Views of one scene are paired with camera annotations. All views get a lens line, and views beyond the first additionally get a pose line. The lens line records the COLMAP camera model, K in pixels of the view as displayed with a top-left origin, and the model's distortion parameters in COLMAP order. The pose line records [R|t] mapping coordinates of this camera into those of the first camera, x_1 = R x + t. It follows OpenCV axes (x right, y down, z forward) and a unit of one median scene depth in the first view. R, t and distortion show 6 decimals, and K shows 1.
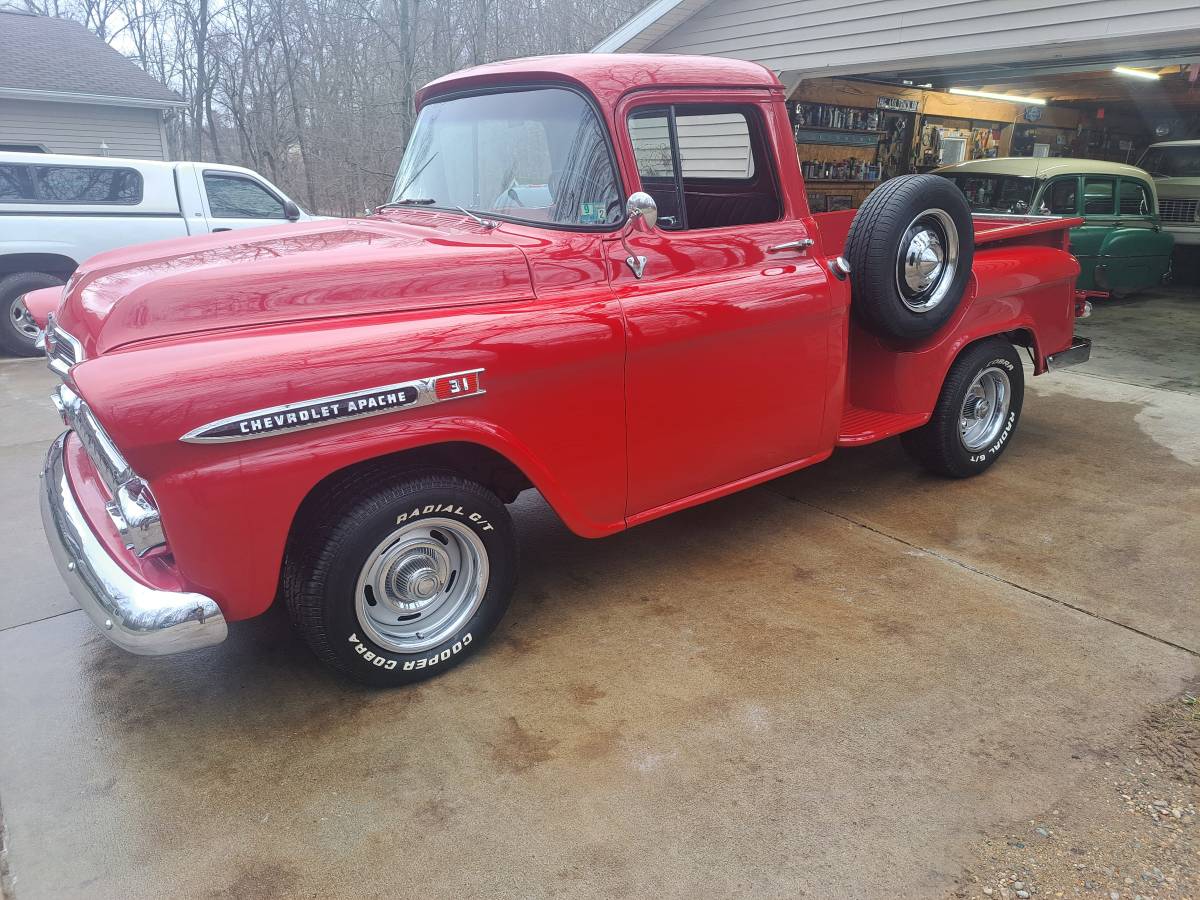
lens RADIAL K [[845.4, 0, 592.4], [0, 845.4, 443.0], [0, 0, 1]] dist [0.067627, -0.063518]
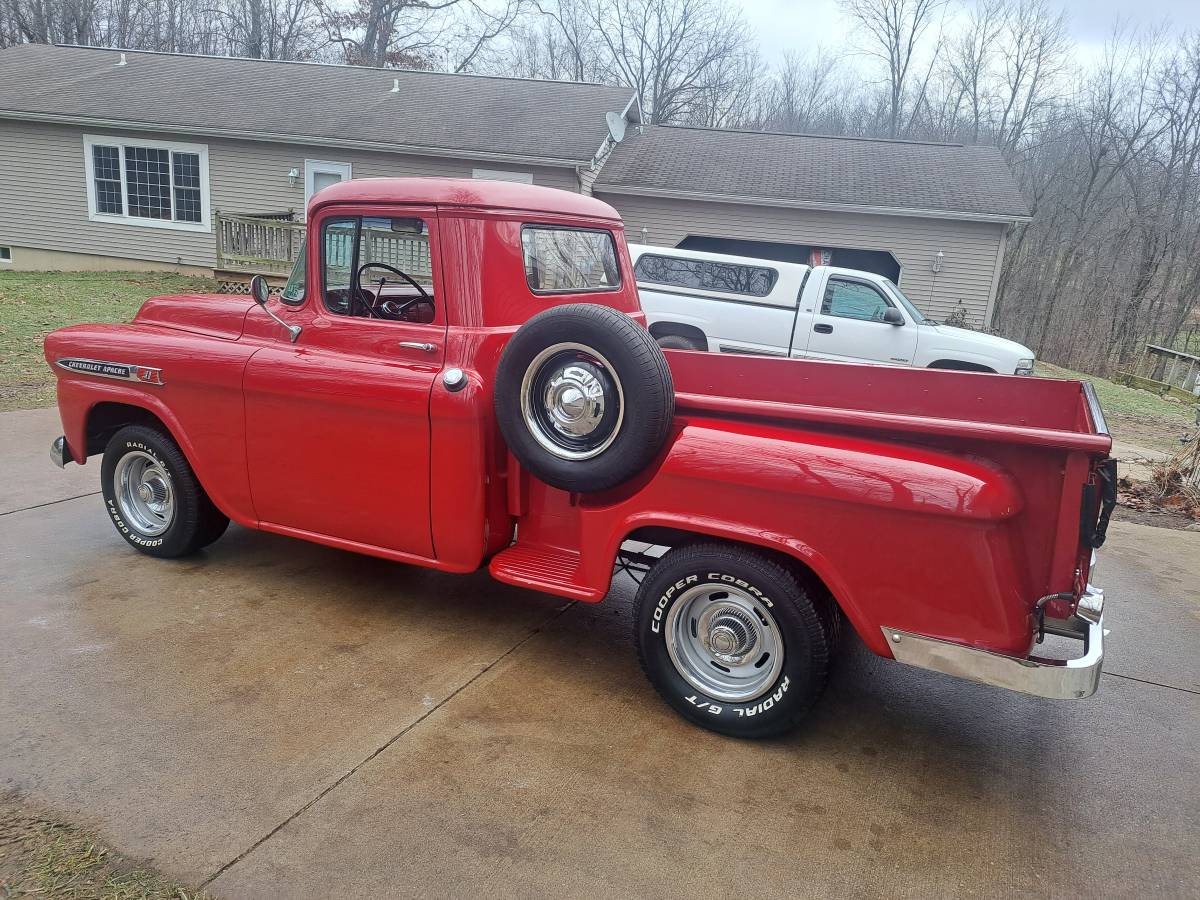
lens RADIAL K [[840.7, 0, 600.0], [0, 840.7, 450.0], [0, 0, 1]] dist [0.078844, -0.077078]
pose [[0.459998, 0.245205, -0.853391, 1.405045], [-0.338838, 0.936856, 0.086544, -0.309590], [0.820725, 0.249352, 0.514037, 0.758919]]
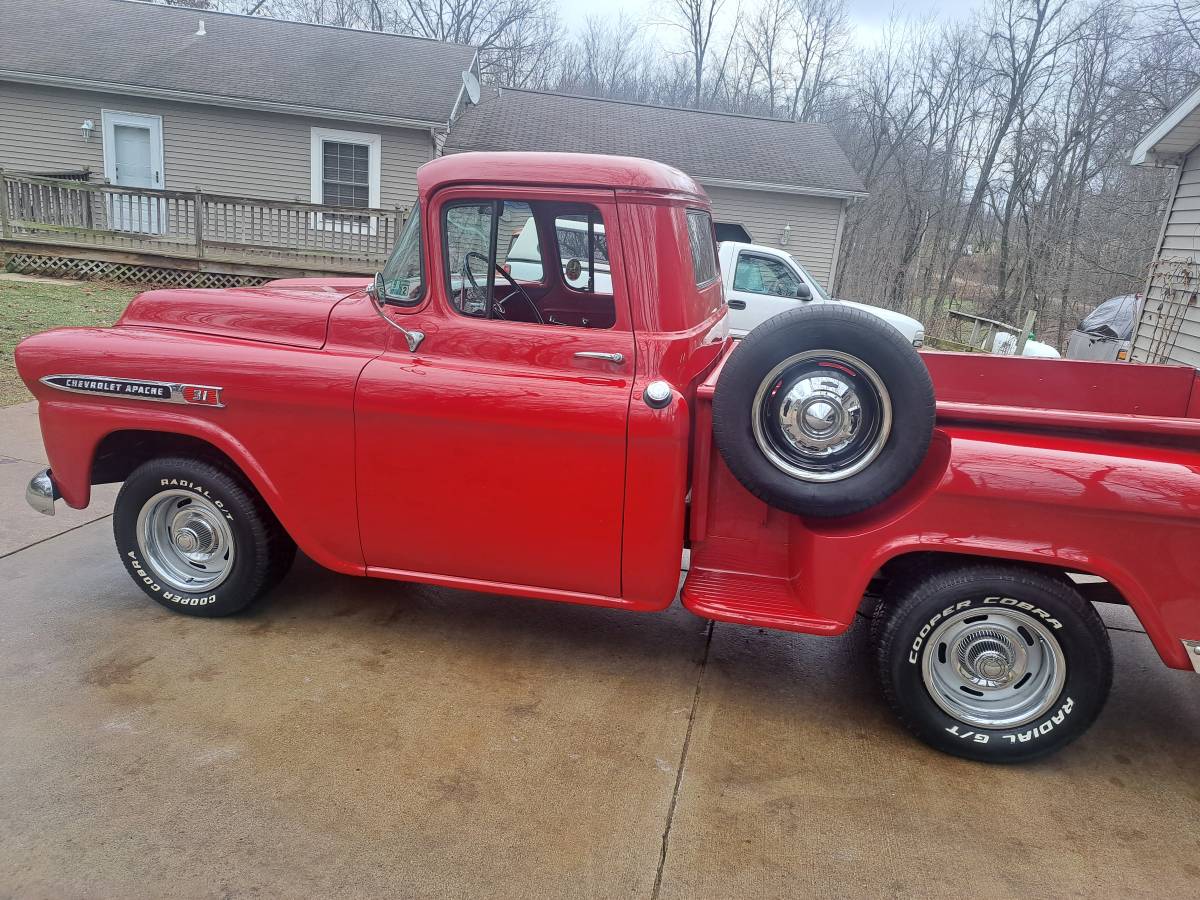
lens RADIAL K [[841.2, 0, 604.1], [0, 841.2, 457.3], [0, 0, 1]] dist [0.076223, -0.078776]
pose [[0.655584, 0.251700, -0.711938, 1.002450], [-0.306444, 0.950367, 0.053808, -0.198652], [0.690146, 0.182894, 0.700177, 0.445225]]
